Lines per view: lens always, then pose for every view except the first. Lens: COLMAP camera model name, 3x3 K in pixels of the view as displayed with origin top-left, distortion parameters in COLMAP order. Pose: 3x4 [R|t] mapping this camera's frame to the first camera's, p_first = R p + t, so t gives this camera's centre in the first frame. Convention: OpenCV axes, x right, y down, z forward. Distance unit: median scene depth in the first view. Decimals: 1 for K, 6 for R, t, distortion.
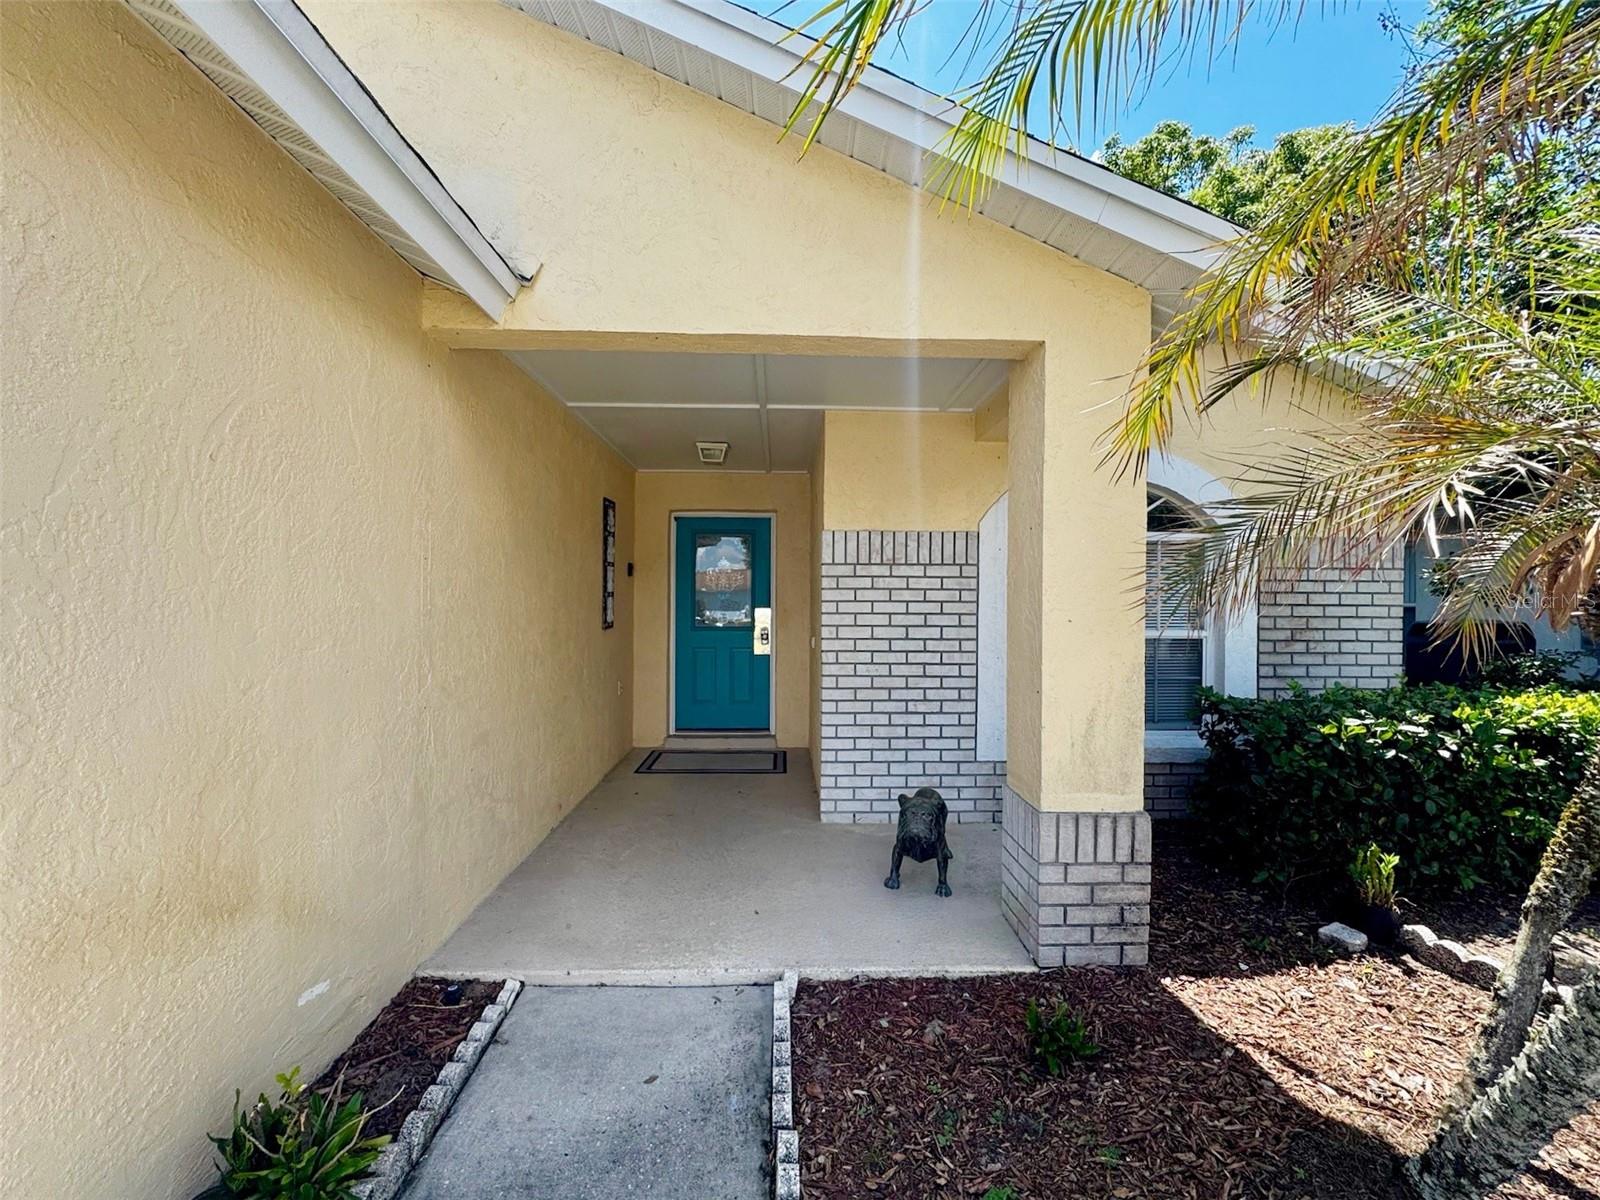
lens RADIAL K [[637.1, 0, 795.5], [0, 637.1, 597.5], [0, 0, 1]] dist [-0.004005, 0.000273]
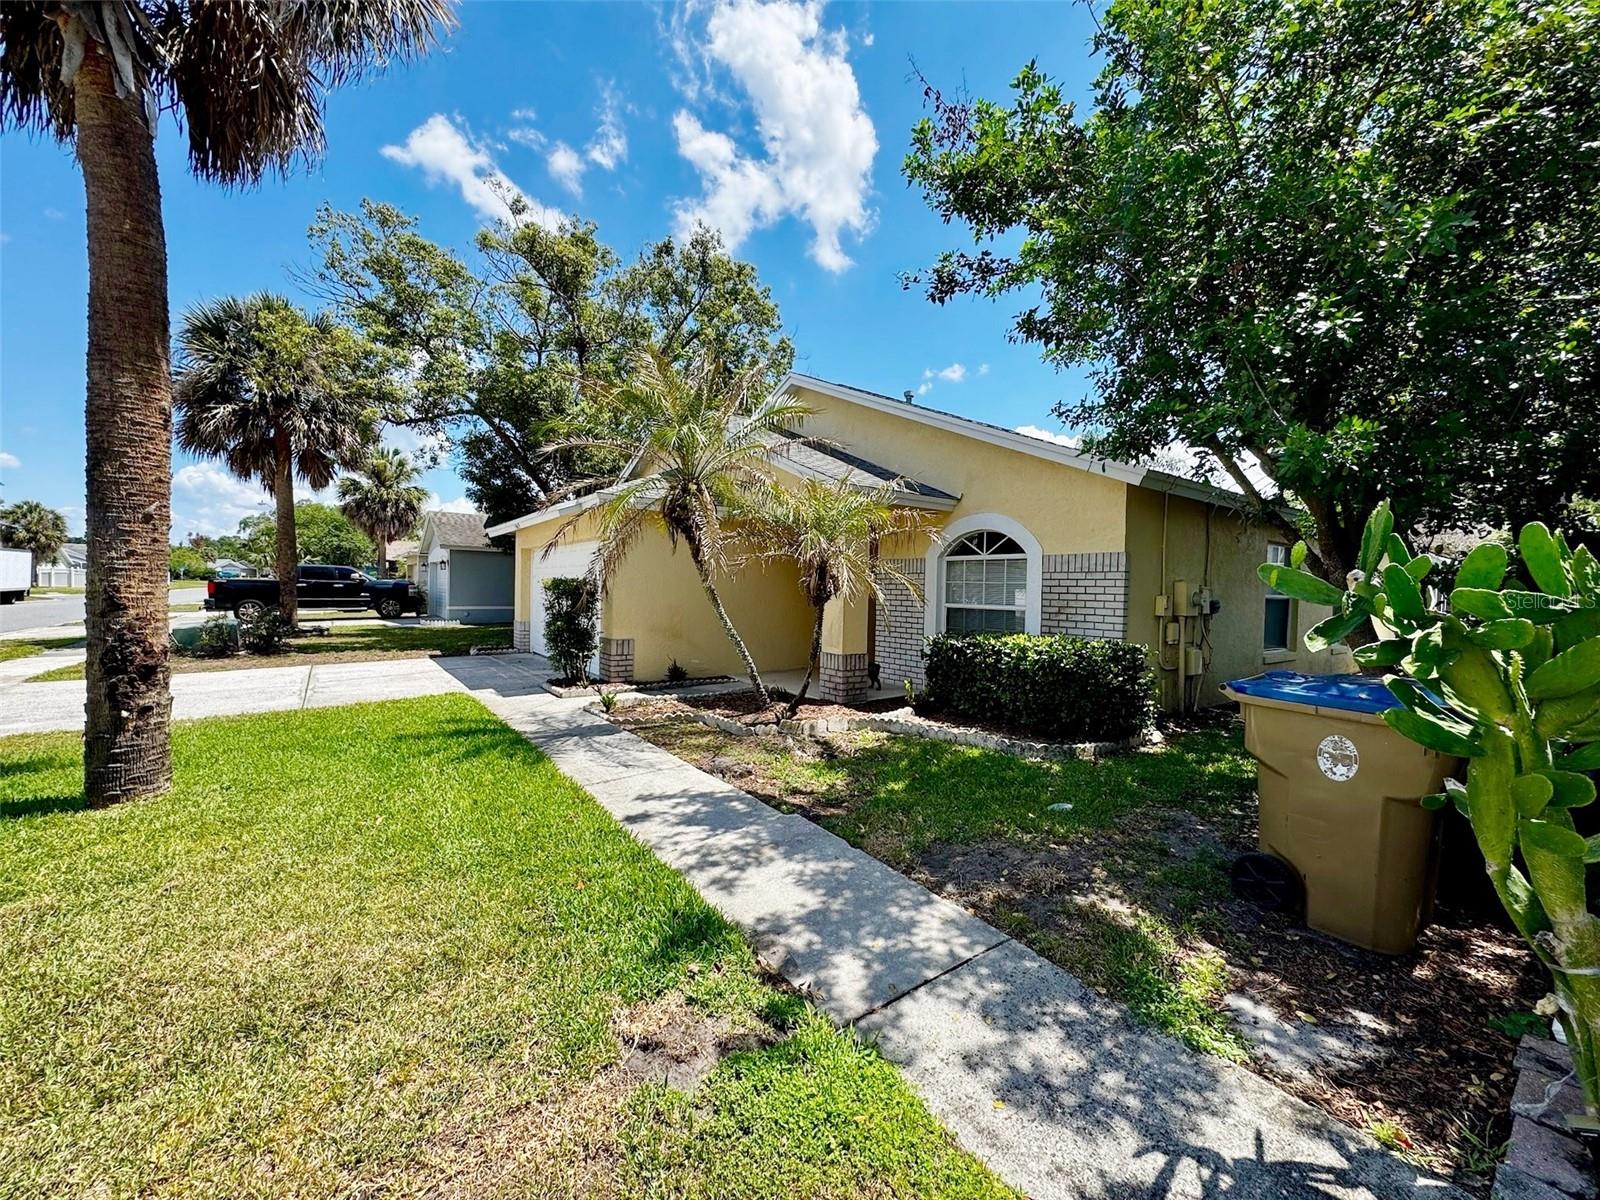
lens RADIAL K [[637.1, 0, 800.3], [0, 637.1, 601.4], [0, 0, 1]] dist [-0.004005, 0.000273]
pose [[0.609875, 0.018012, -0.792293, 1.740777], [-0.018466, 0.999793, 0.008514, 0.033012], [0.792282, 0.009438, 0.610082, -0.643598]]
